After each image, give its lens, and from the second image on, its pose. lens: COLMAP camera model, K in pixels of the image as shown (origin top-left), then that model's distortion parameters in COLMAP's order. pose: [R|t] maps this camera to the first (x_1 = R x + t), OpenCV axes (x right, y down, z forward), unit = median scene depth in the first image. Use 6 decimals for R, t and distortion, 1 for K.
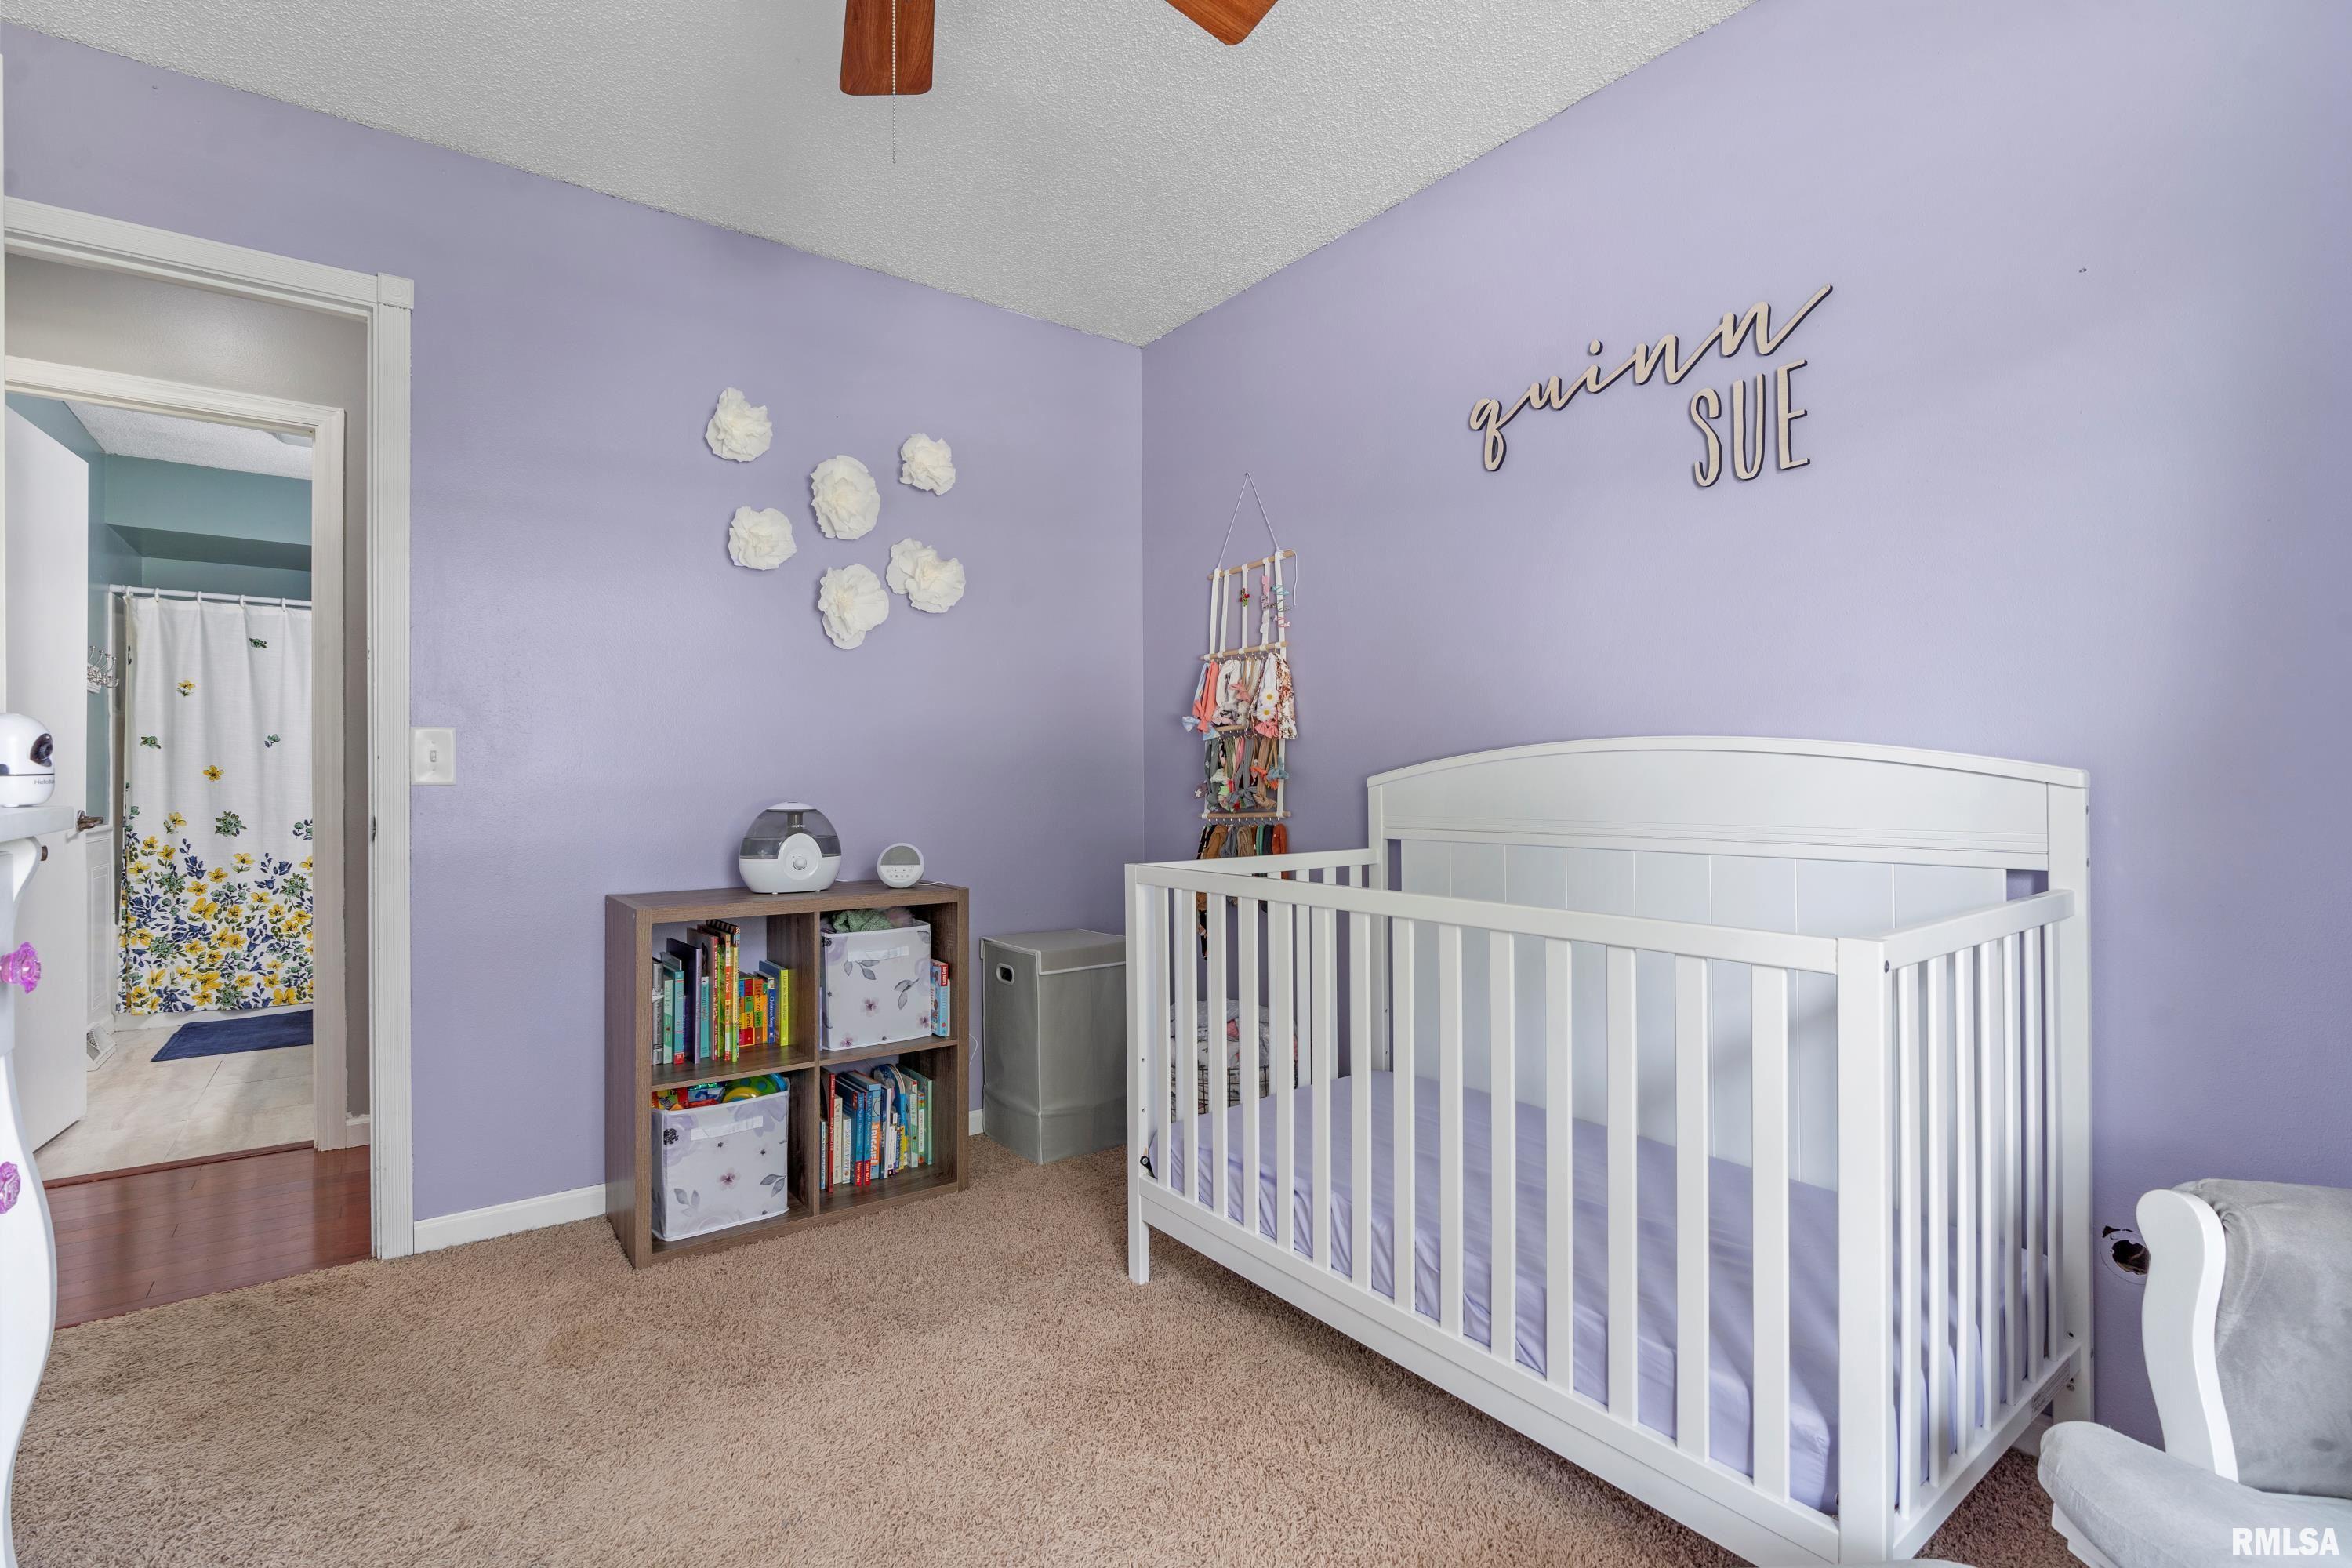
lens RADIAL K [[1071.7, 0, 1176.0], [0, 1071.7, 784.0], [0, 0, 1]] dist [-0.002197, -0.000266]
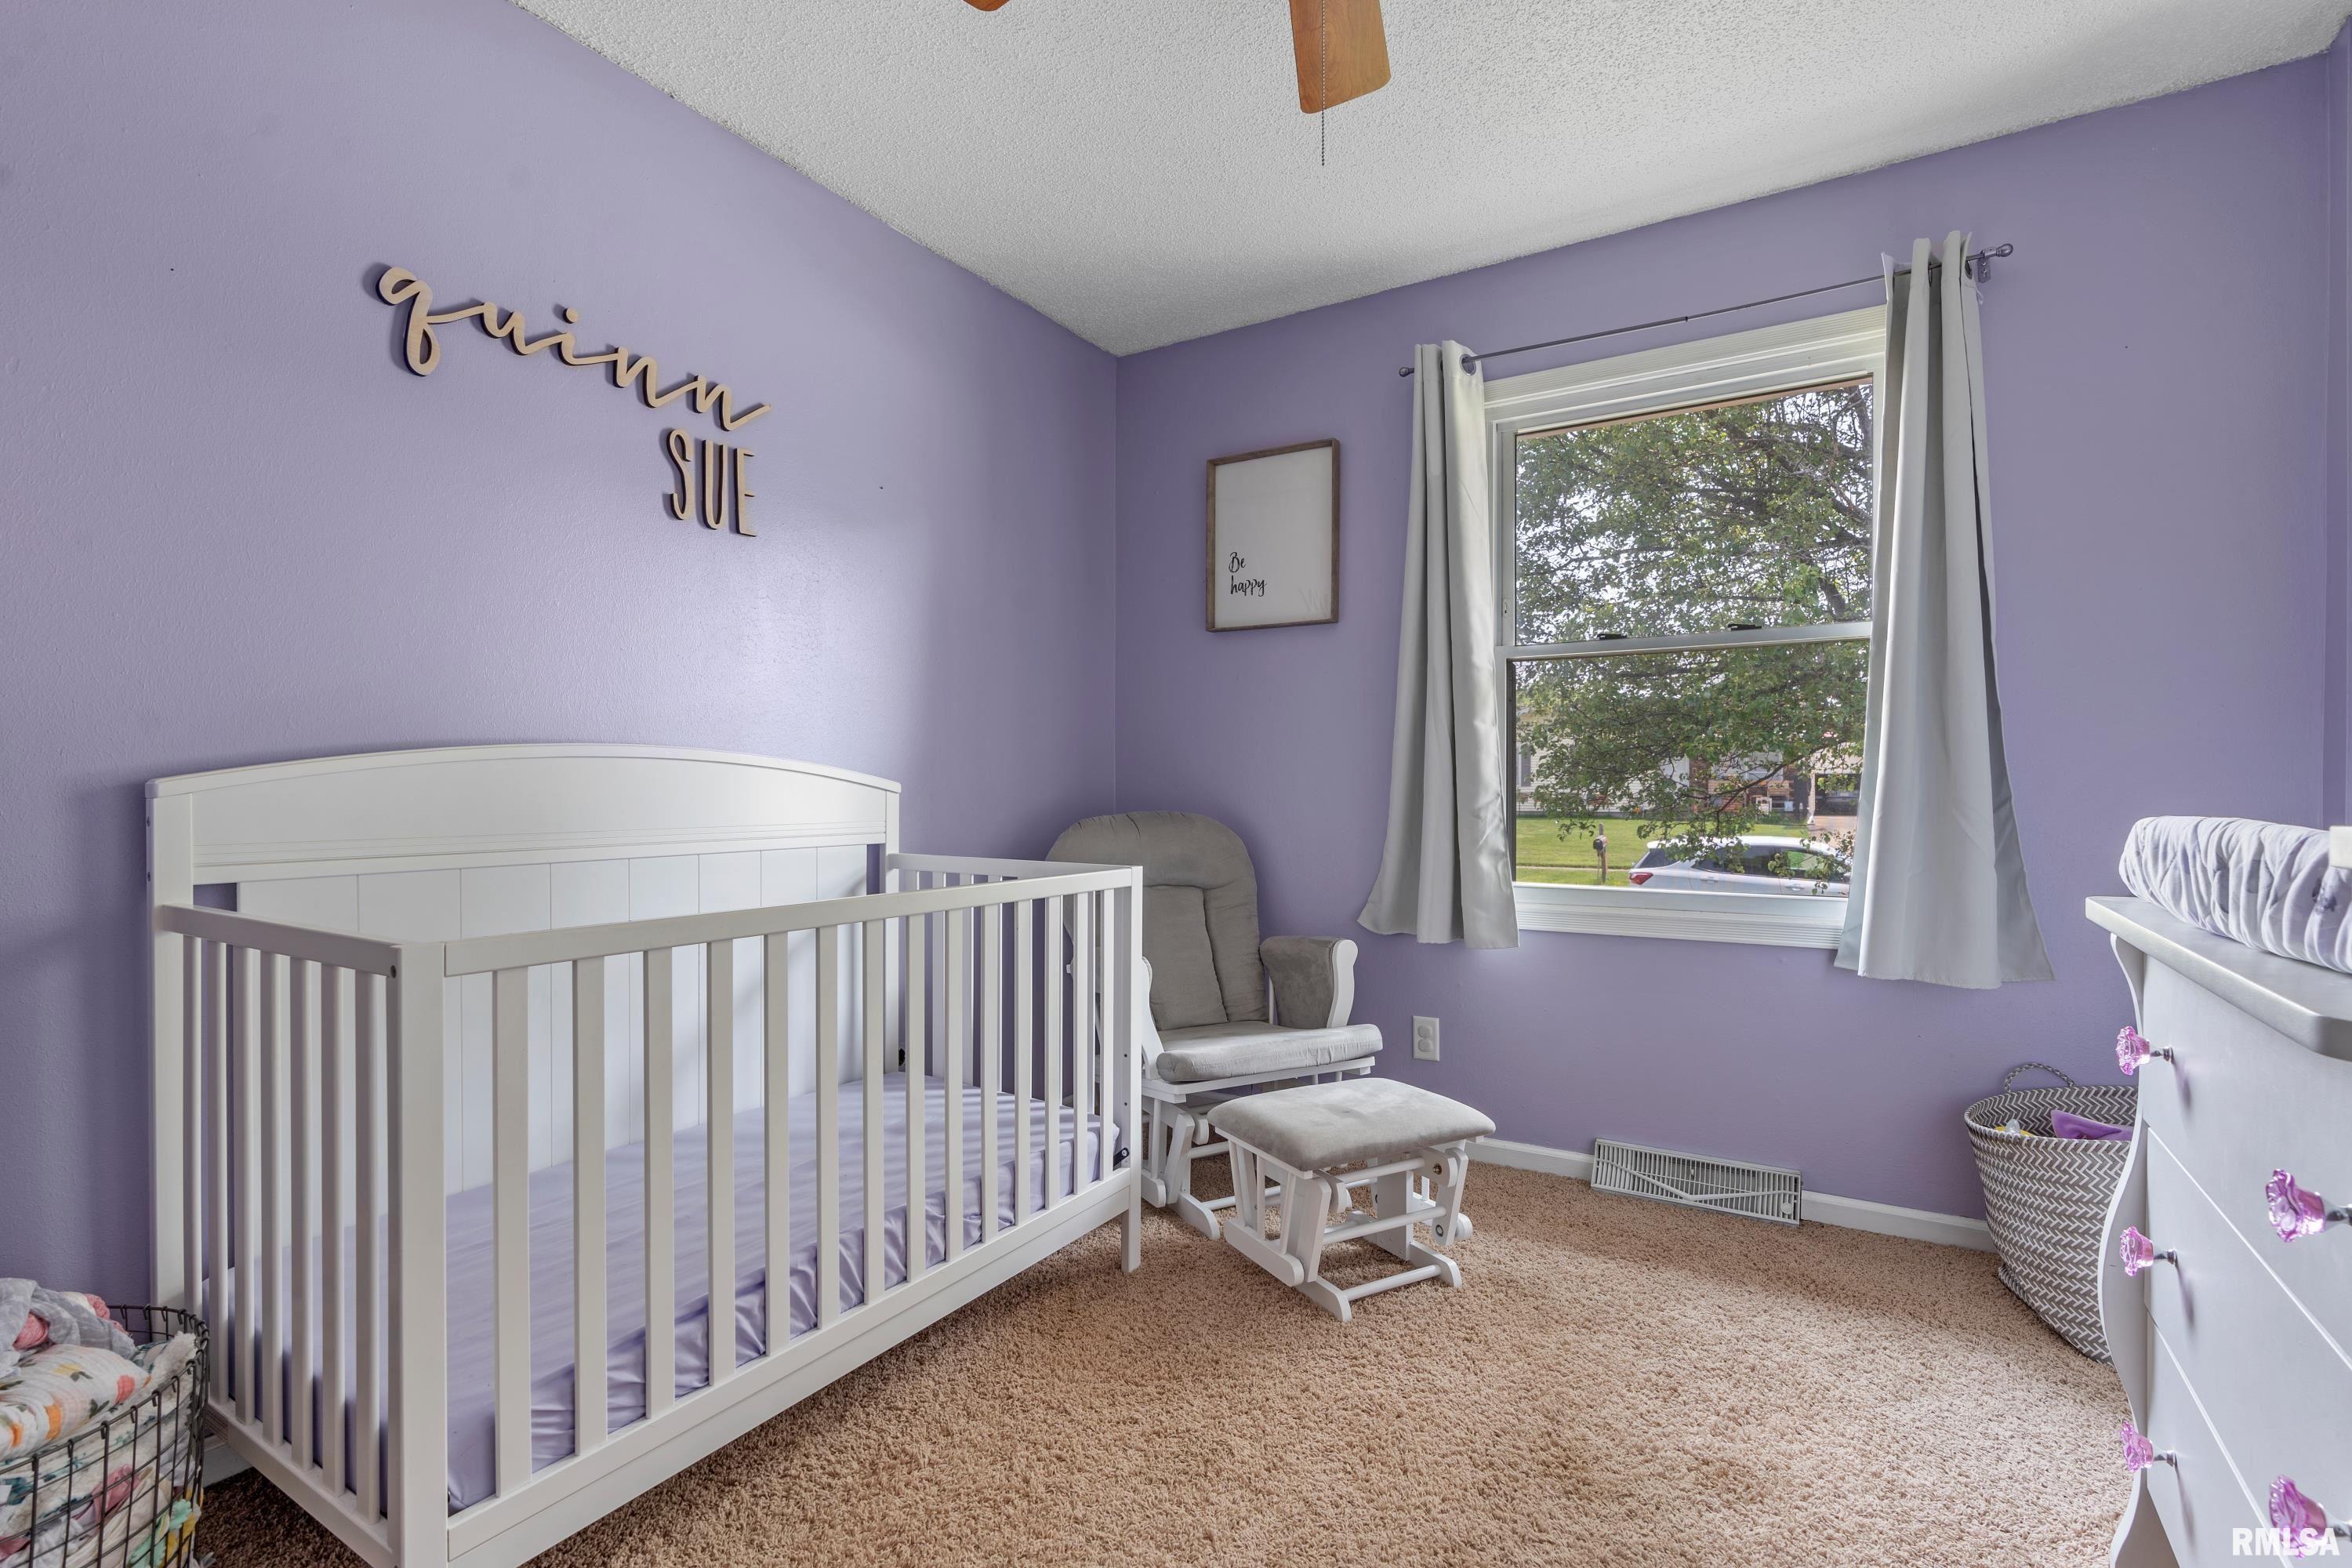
lens RADIAL K [[1071.7, 0, 1176.0], [0, 1071.7, 784.0], [0, 0, 1]] dist [-0.002197, -0.000266]
pose [[-0.365352, 0.005131, 0.930855, -0.865019], [-0.000581, 0.999983, -0.005740, 0.000309], [-0.930869, -0.002638, -0.365343, 1.129561]]
